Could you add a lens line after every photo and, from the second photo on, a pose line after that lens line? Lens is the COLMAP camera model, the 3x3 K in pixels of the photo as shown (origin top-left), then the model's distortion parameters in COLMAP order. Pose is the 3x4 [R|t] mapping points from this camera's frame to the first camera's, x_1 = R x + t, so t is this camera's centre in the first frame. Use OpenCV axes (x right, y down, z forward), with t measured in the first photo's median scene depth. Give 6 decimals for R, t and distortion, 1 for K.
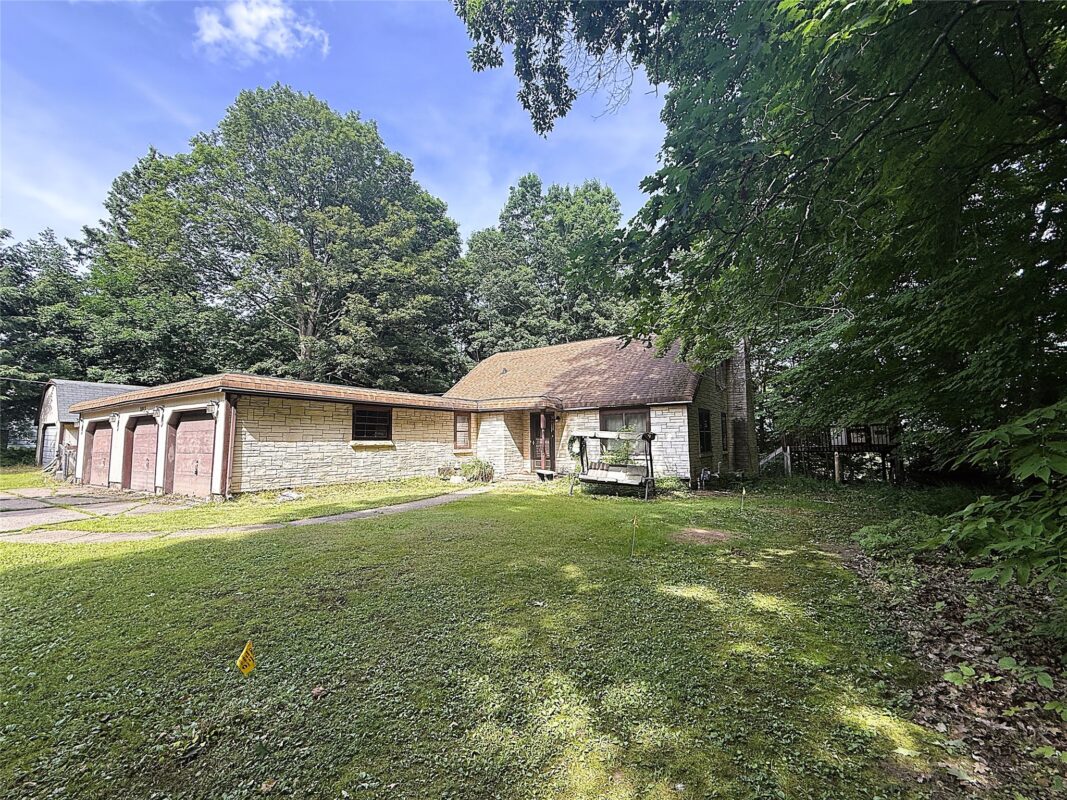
lens RADIAL K [[446.6, 0, 533.5], [0, 446.6, 400.0], [0, 0, 1]] dist [0.000056, 0.000159]
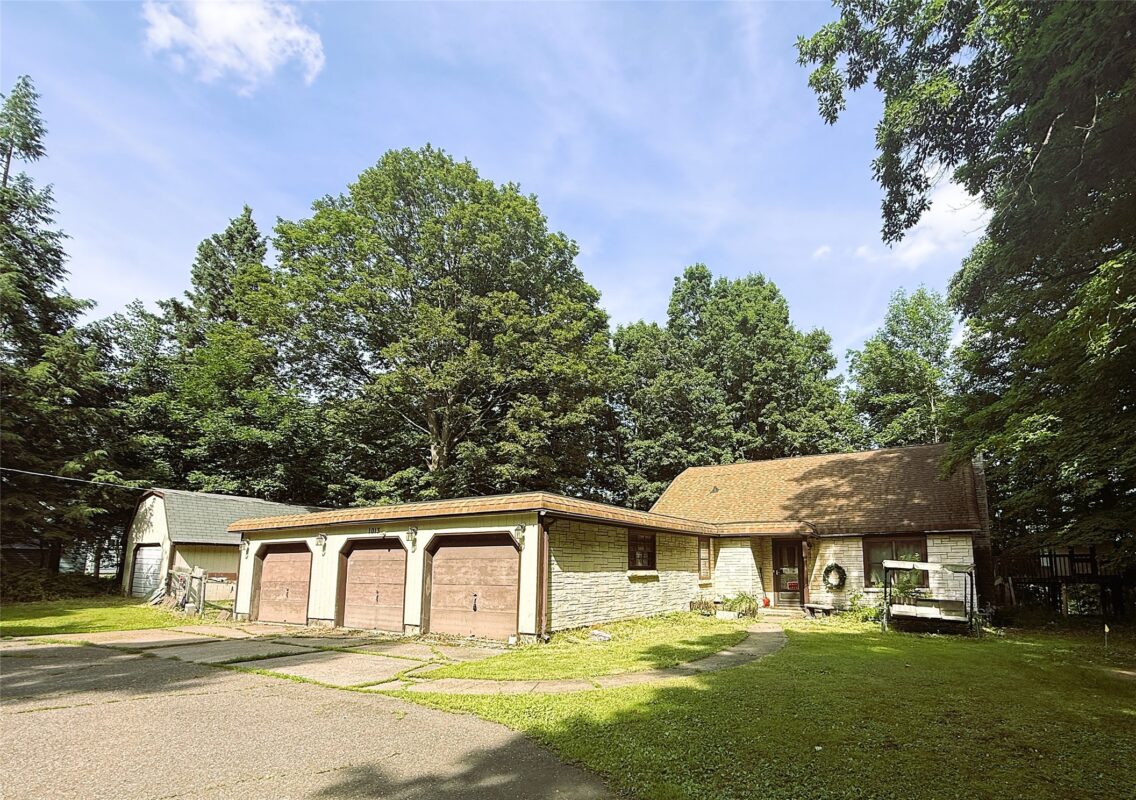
lens RADIAL K [[541.1, 0, 569.2], [0, 541.1, 492.2], [0, 0, 1]] dist [-0.006274, -0.000248]
pose [[0.995897, 0.019620, 0.088345, -0.507864], [-0.016143, 0.999073, -0.039904, -0.014237], [-0.089046, 0.038314, 0.995290, -0.033006]]
